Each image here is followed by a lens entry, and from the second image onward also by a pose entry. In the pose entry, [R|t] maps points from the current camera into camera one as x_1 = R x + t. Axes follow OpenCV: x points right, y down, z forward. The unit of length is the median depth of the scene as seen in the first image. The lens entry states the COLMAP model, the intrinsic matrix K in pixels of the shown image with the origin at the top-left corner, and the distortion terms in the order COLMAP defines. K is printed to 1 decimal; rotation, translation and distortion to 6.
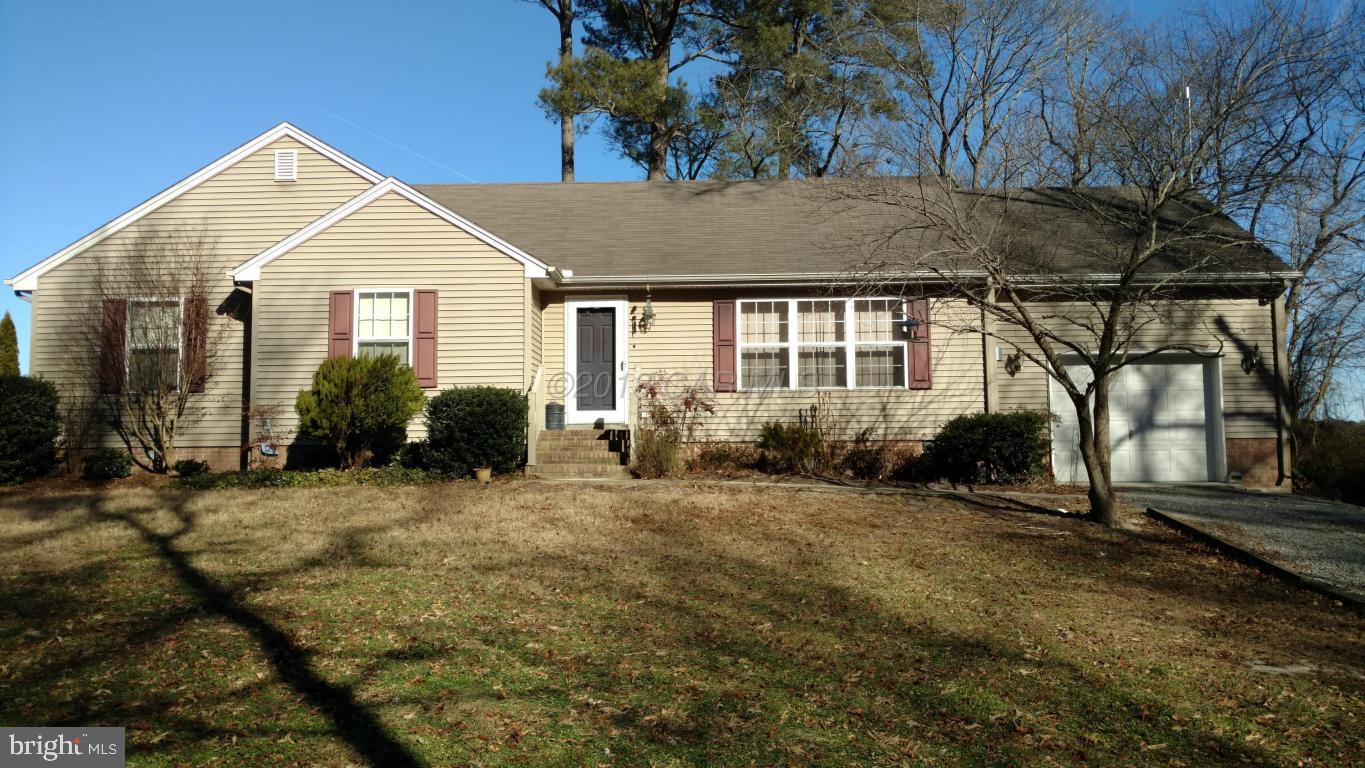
lens RADIAL K [[1143.5, 0, 682.5], [0, 1143.5, 384.0], [0, 0, 1]] dist [-0.002686, -0.003194]
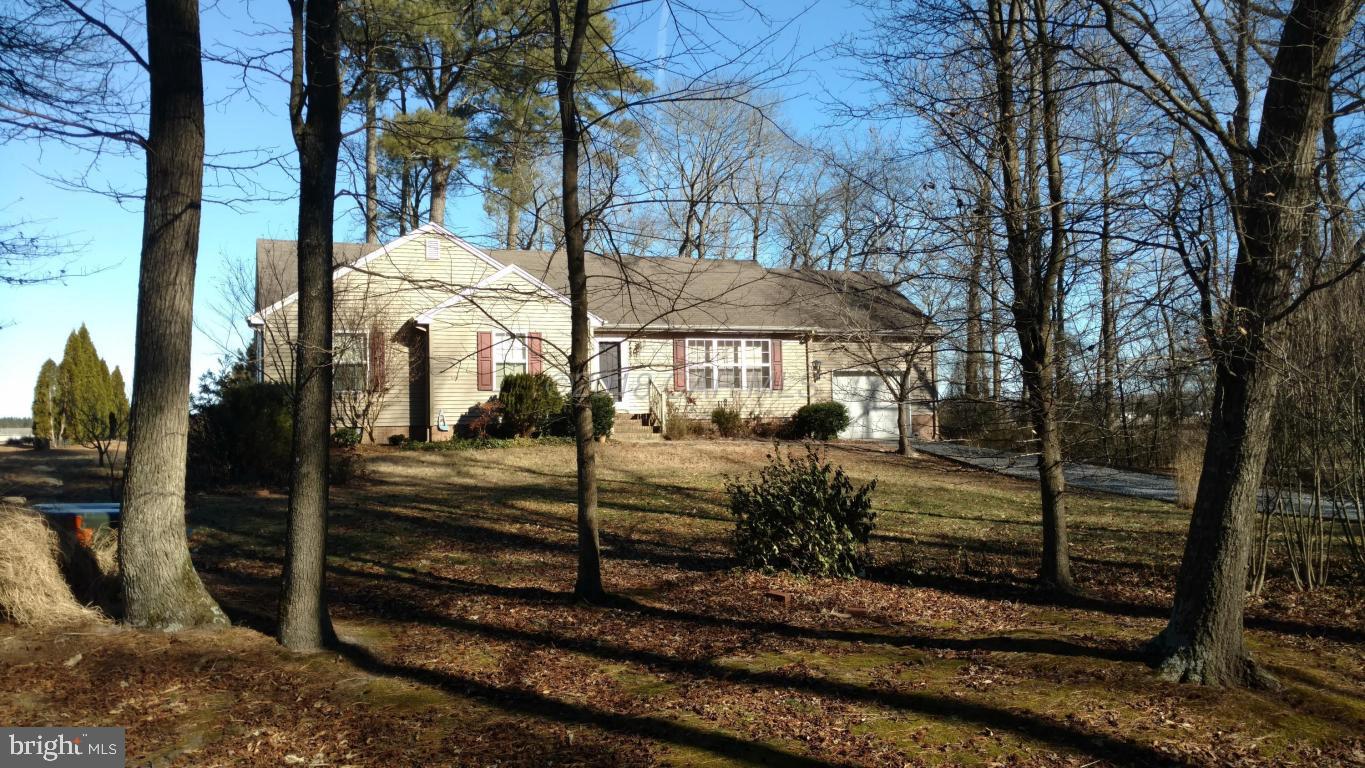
lens RADIAL K [[1143.5, 0, 682.5], [0, 1143.5, 384.0], [0, 0, 1]] dist [-0.002686, -0.003194]
pose [[0.903207, 0.002833, 0.429197, -0.715090], [-0.015783, 0.999521, 0.026618, -0.051008], [-0.428916, -0.030815, 0.902819, -0.592601]]
